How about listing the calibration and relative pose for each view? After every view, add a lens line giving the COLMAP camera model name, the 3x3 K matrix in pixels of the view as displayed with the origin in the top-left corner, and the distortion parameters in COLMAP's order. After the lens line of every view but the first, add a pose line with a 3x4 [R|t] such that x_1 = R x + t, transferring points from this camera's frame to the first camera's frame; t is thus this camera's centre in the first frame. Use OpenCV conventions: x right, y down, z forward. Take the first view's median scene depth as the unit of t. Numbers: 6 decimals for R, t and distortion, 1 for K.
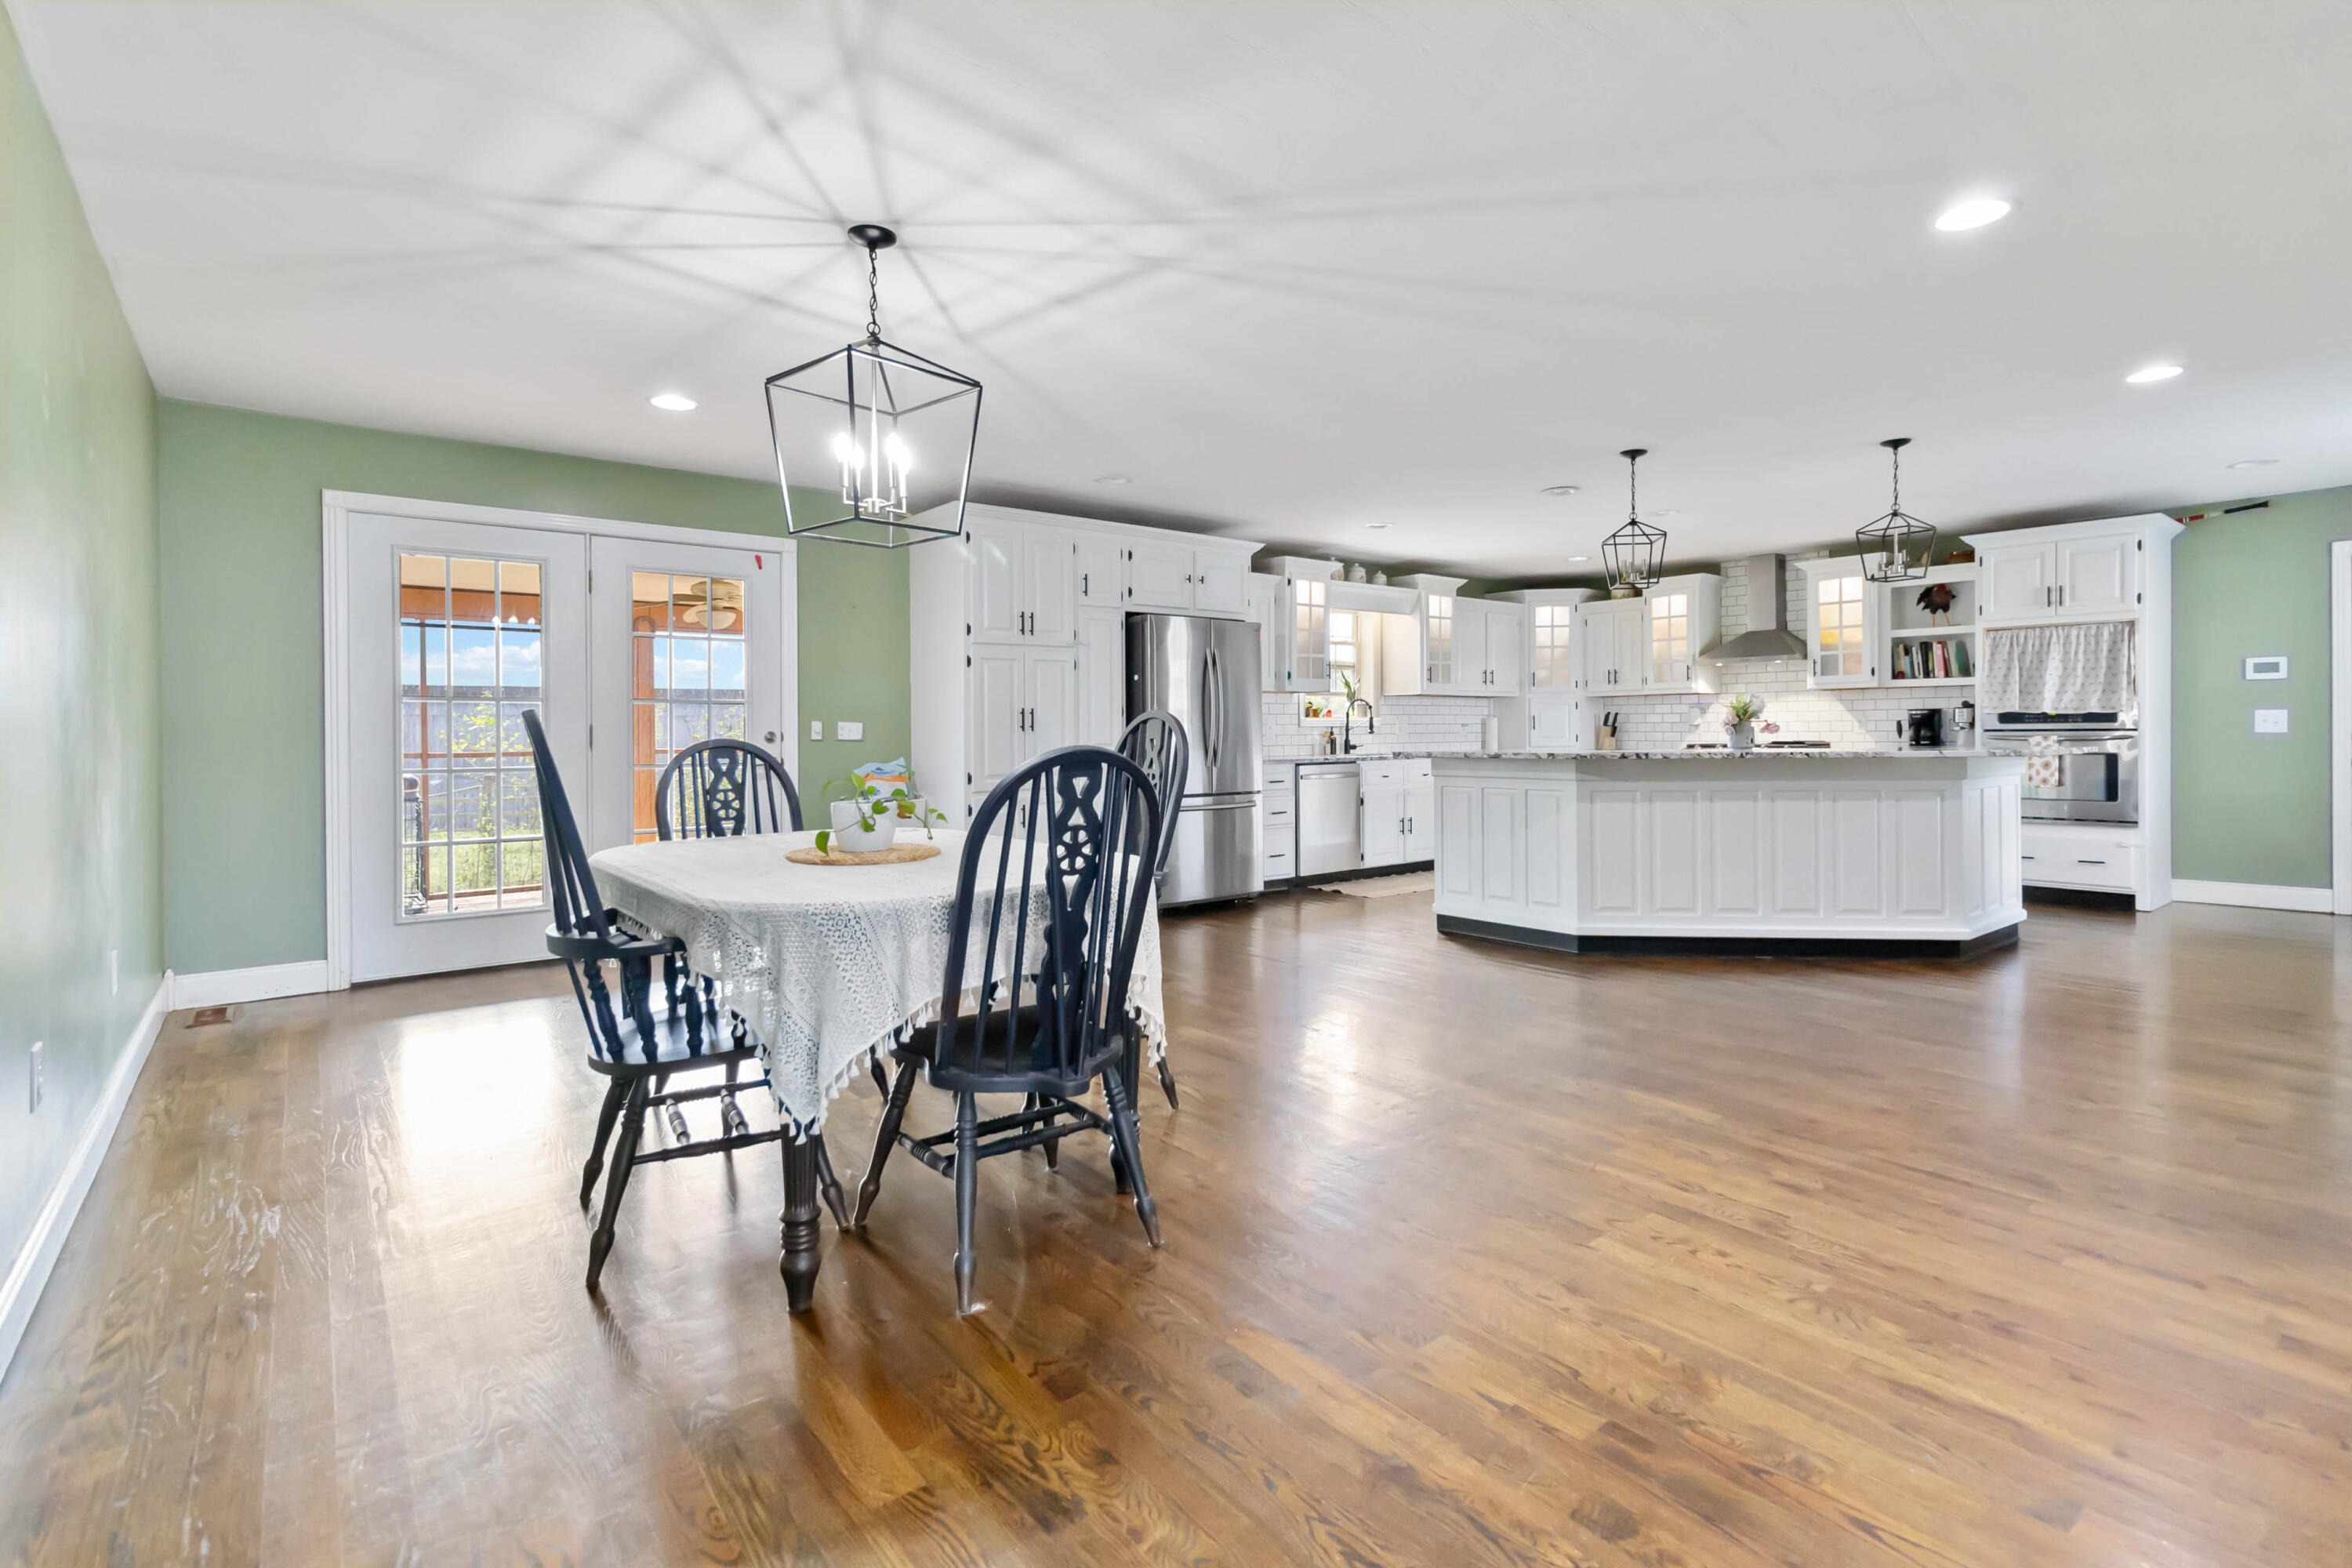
lens RADIAL K [[1108.7, 0, 1188.6], [0, 1108.7, 725.2], [0, 0, 1]] dist [-0.003470, -0.000397]
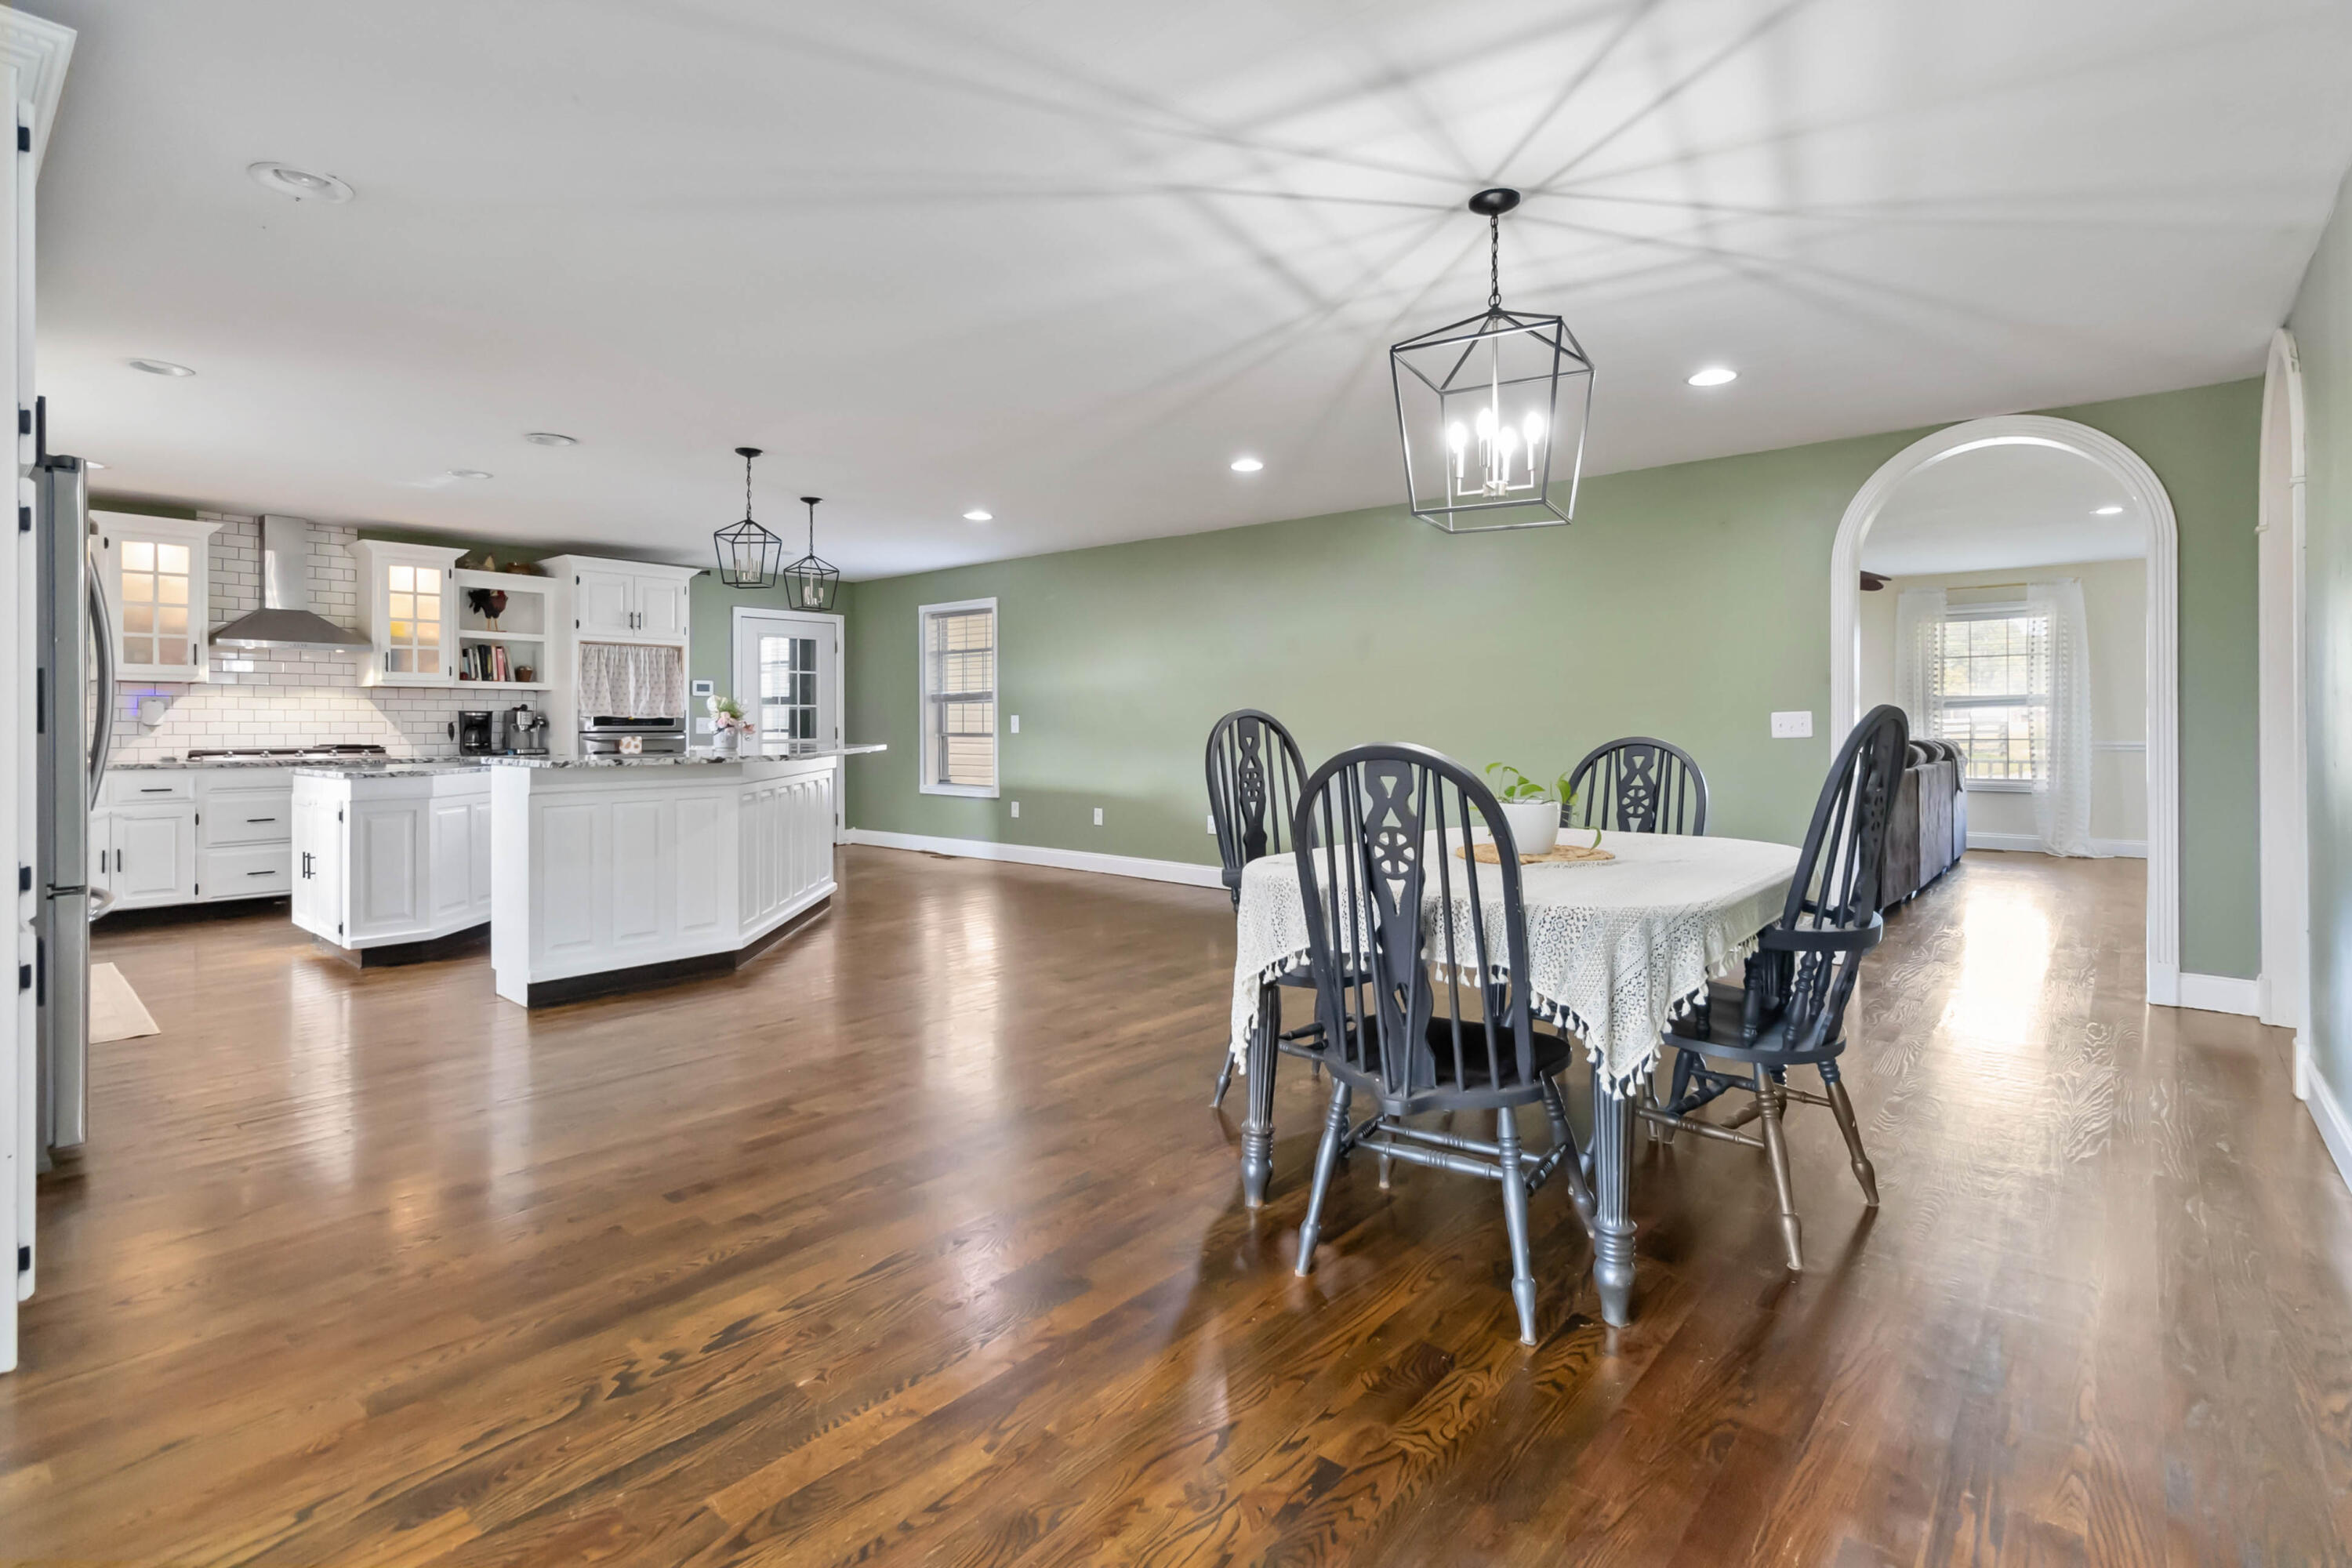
lens RADIAL K [[1108.7, 0, 1188.6], [0, 1108.7, 725.2], [0, 0, 1]] dist [-0.003470, -0.000397]
pose [[-0.202073, 0.005513, 0.979355, -0.506425], [-0.001793, 0.999980, -0.005999, 0.003494], [-0.979369, -0.002968, -0.202059, 0.635616]]
